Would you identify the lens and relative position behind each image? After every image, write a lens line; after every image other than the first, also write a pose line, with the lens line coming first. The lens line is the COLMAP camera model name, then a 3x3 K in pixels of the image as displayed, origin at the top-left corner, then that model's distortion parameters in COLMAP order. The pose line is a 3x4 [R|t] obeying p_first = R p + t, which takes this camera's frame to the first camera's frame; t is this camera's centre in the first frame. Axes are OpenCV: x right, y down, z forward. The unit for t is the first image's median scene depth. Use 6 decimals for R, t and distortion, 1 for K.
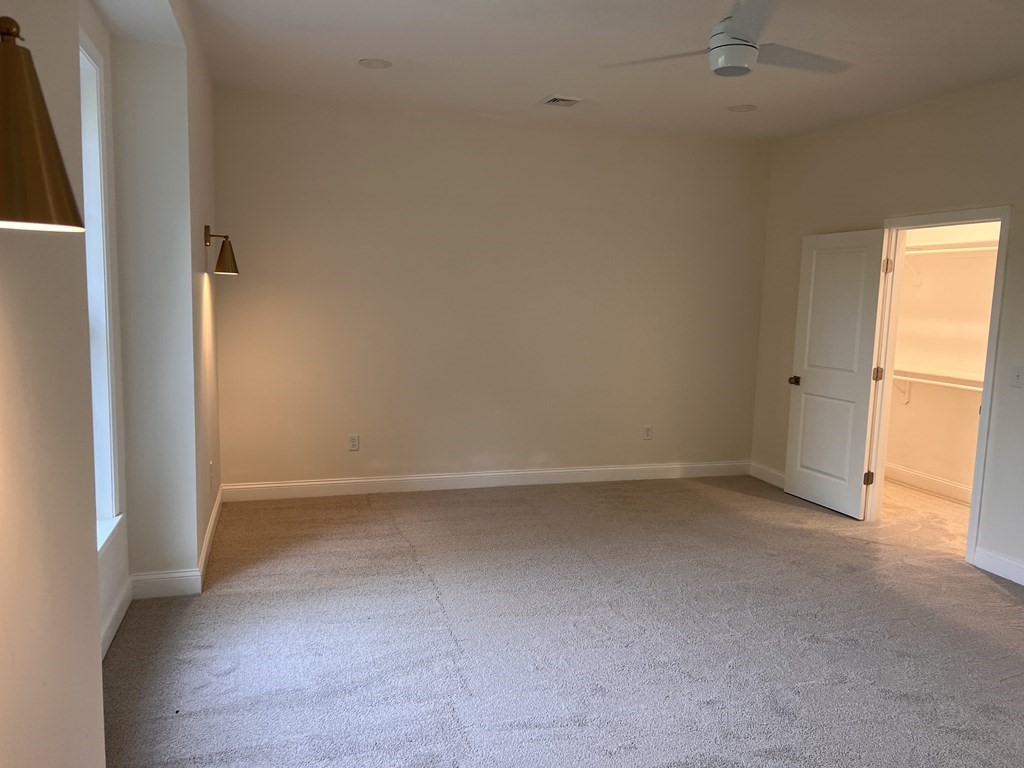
lens RADIAL K [[762.2, 0, 517.0], [0, 762.2, 385.9], [0, 0, 1]] dist [0.063437, -0.059221]
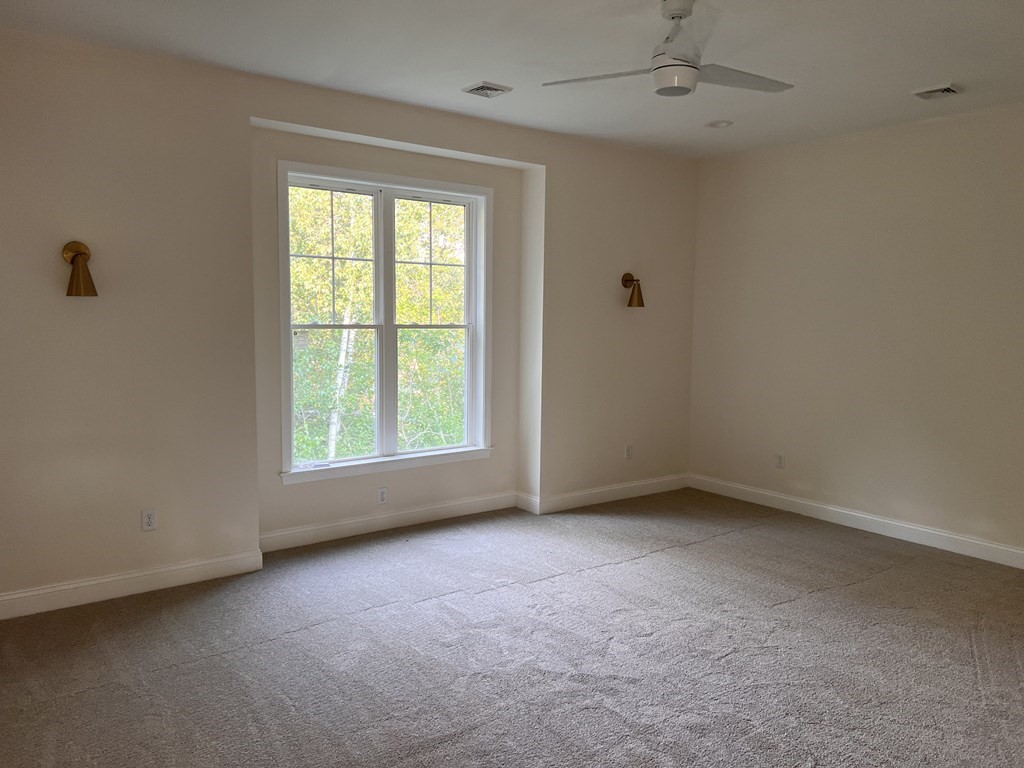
lens RADIAL K [[762.2, 0, 517.0], [0, 762.2, 385.9], [0, 0, 1]] dist [0.063437, -0.059221]
pose [[0.352513, 0.076476, -0.932677, 0.988293], [-0.118549, 0.992275, 0.036556, -0.037487], [0.928267, 0.097681, 0.358856, 0.393309]]
